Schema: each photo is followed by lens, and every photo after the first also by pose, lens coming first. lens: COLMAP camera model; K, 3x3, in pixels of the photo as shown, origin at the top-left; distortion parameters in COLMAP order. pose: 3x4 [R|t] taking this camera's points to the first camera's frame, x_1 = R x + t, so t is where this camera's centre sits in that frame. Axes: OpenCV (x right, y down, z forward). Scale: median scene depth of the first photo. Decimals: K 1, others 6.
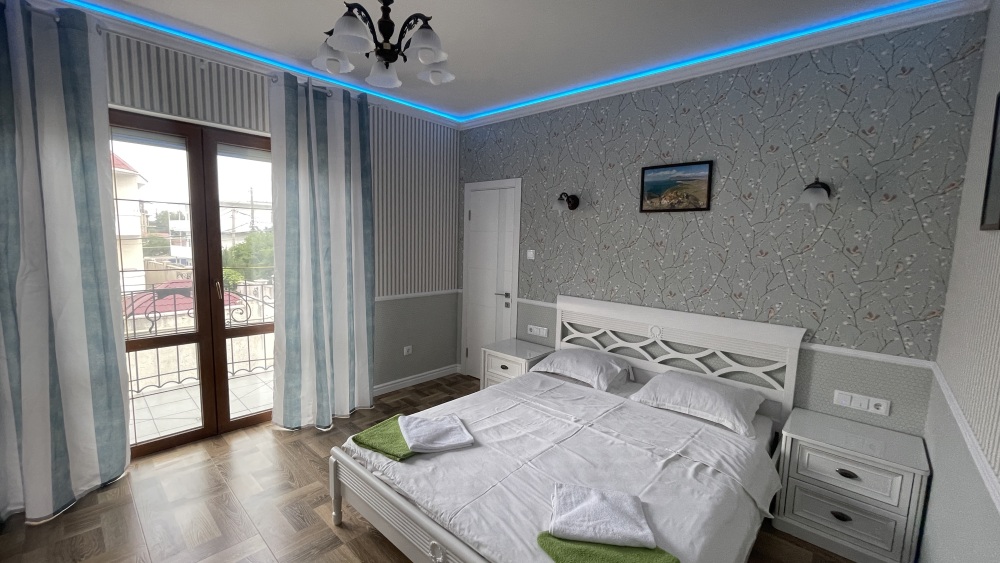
lens RADIAL K [[403.3, 0, 517.0], [0, 403.3, 290.5], [0, 0, 1]] dist [-0.001403, 0.000741]
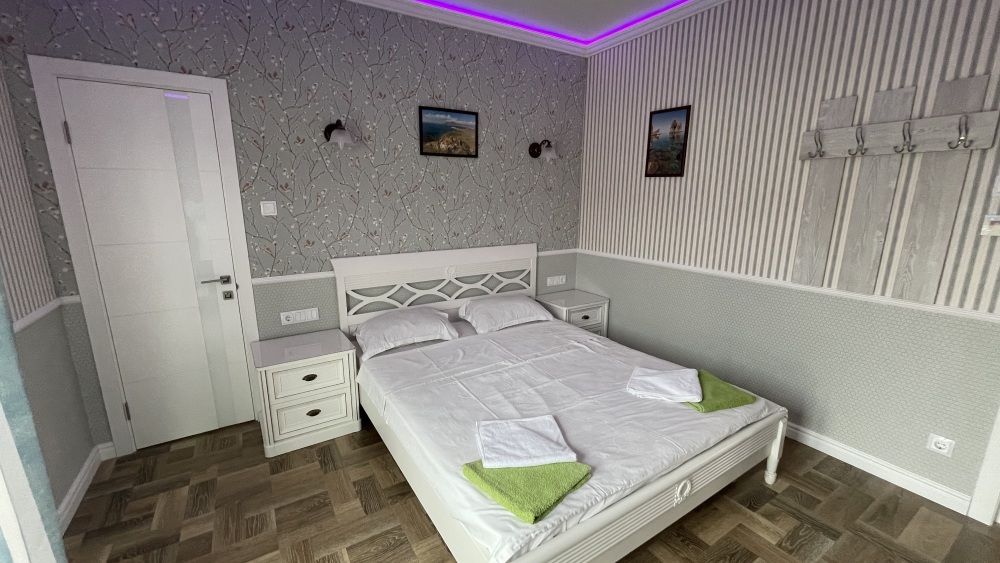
lens RADIAL K [[403.3, 0, 495.0], [0, 403.3, 285.0], [0, 0, 1]] dist [-0.001403, 0.000741]
pose [[0.284789, -0.248022, 0.925948, -0.645151], [0.120144, 0.967566, 0.222217, -0.090813], [-0.951031, 0.047963, 0.305351, 0.584736]]
